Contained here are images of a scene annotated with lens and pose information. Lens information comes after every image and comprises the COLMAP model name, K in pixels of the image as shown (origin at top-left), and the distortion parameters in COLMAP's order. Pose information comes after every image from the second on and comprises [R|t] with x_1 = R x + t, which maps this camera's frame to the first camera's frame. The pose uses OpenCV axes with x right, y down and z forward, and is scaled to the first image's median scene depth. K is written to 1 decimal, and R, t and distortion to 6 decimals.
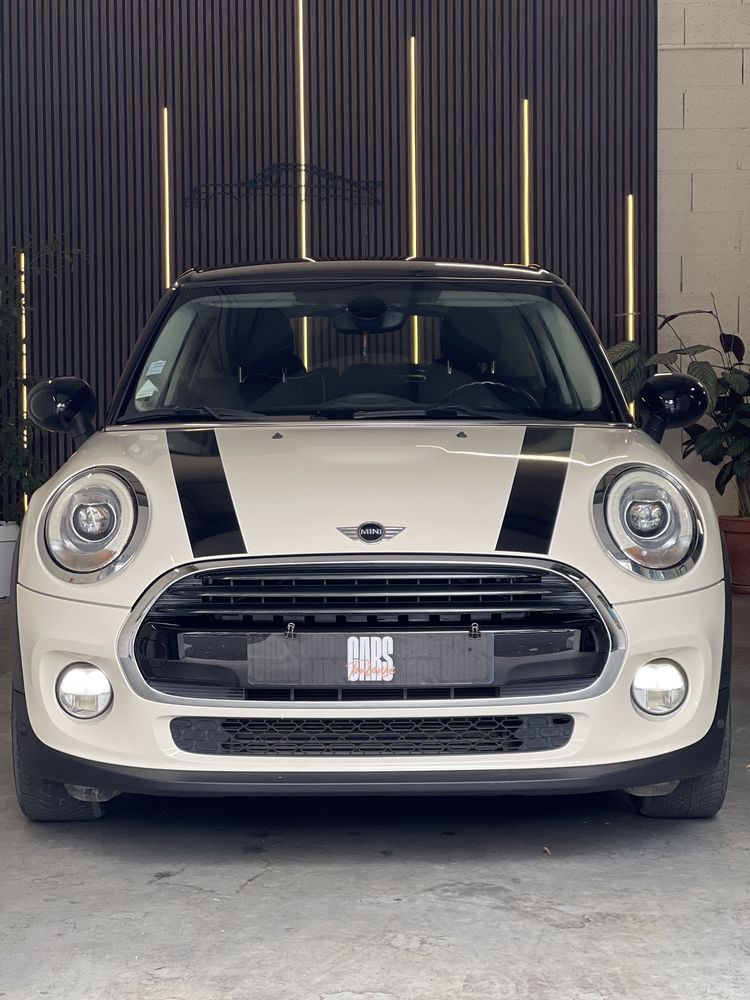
lens RADIAL K [[2254.1, 0, 375.0], [0, 2254.1, 500.0], [0, 0, 1]] dist [-0.037562, 0.001695]
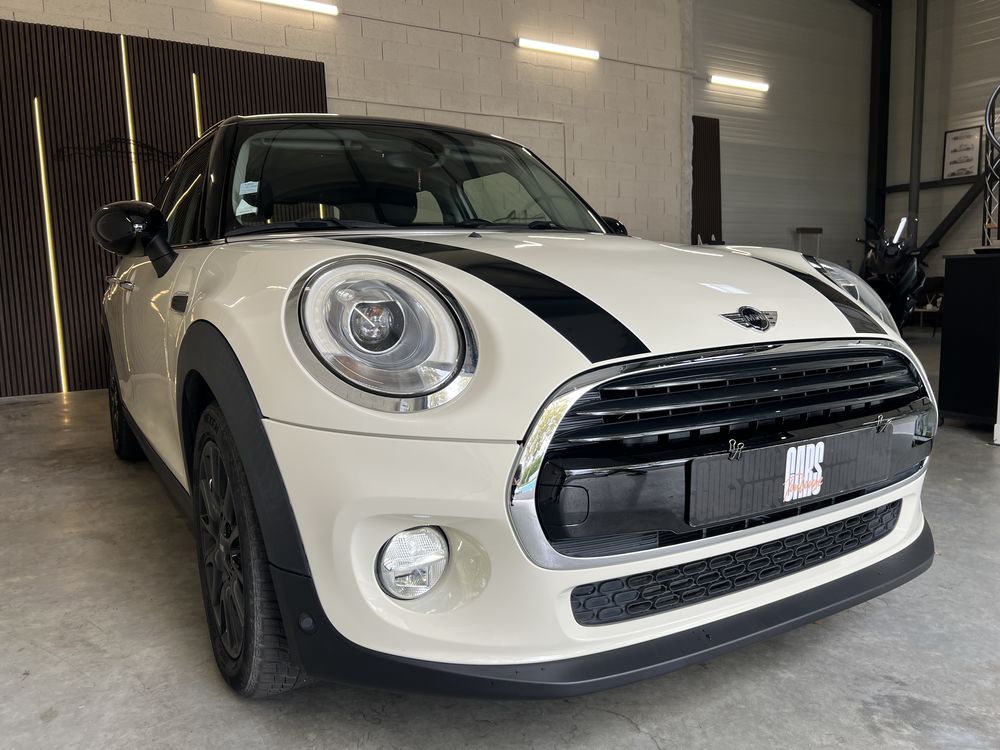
lens RADIAL K [[757.9, 0, 500.0], [0, 757.9, 375.0], [0, 0, 1]] dist [0.056896, -0.058916]
pose [[0.859908, -0.076080, 0.504747, -0.227407], [0.049603, 0.996605, 0.065712, 0.011913], [-0.508032, -0.031469, 0.860763, 0.799539]]
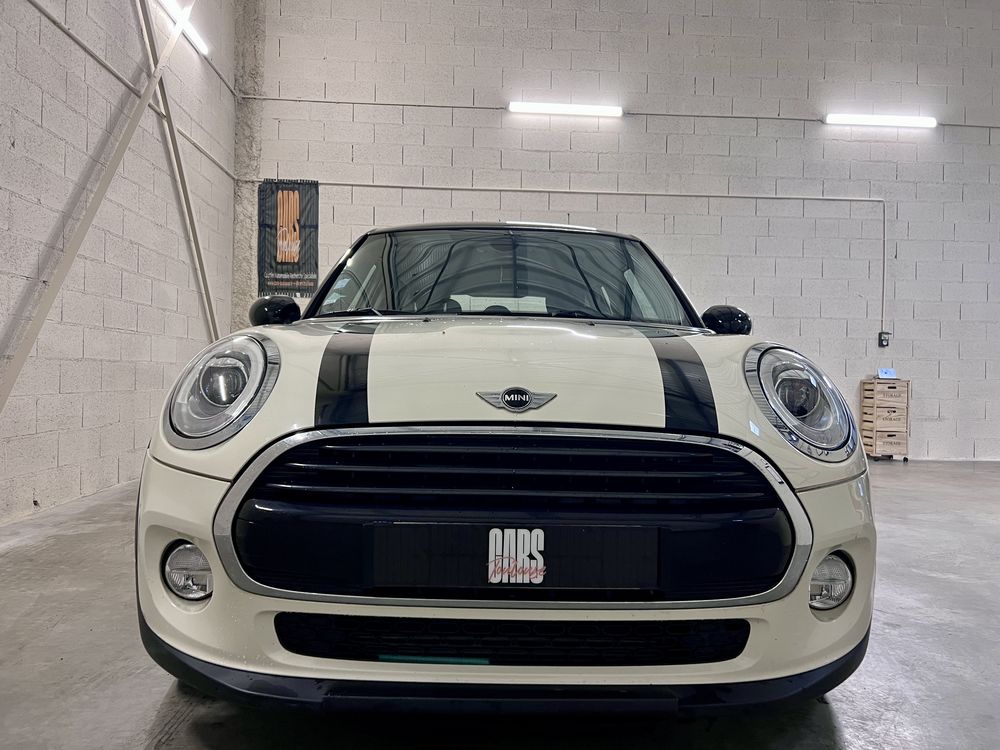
lens RADIAL K [[740.6, 0, 488.9], [0, 740.6, 387.2], [0, 0, 1]] dist [0.007723, -0.001962]
pose [[0.999674, 0.022156, 0.012654, -0.016178], [-0.021801, 0.999382, -0.027568, 0.016990], [-0.013257, 0.027283, 0.999540, 0.714732]]
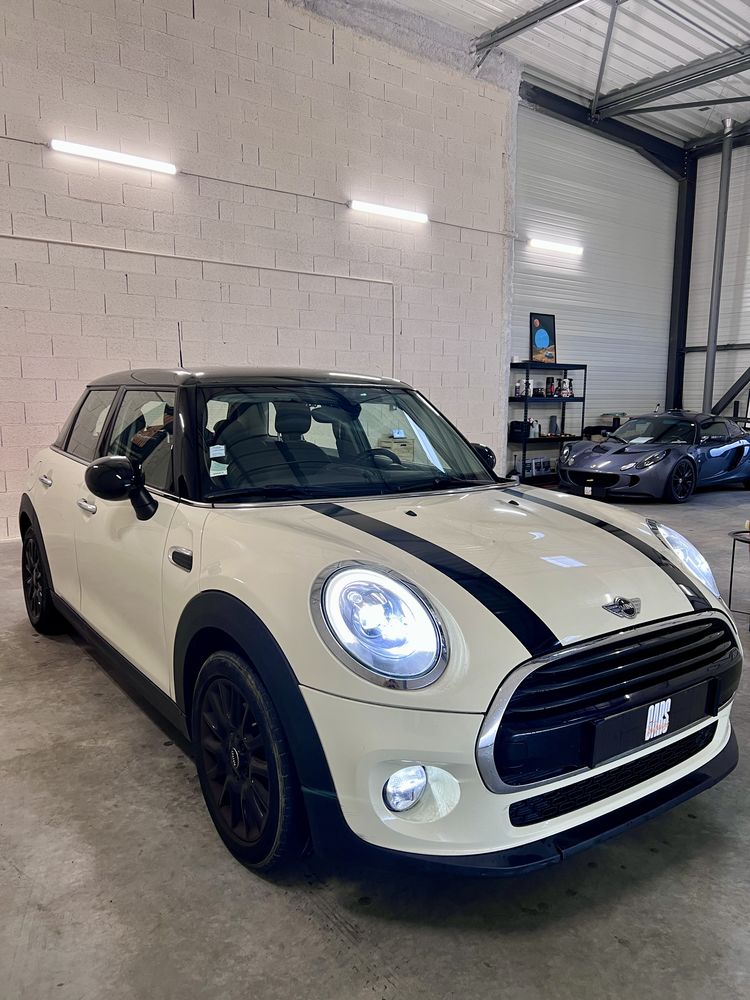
lens RADIAL K [[757.9, 0, 335.8], [0, 757.9, 497.5], [0, 0, 1]] dist [0.056896, -0.058916]
pose [[0.833626, -0.064365, 0.548565, -0.350187], [0.018070, 0.995833, 0.089385, -0.083554], [-0.552033, -0.064601, 0.831316, 0.746135]]
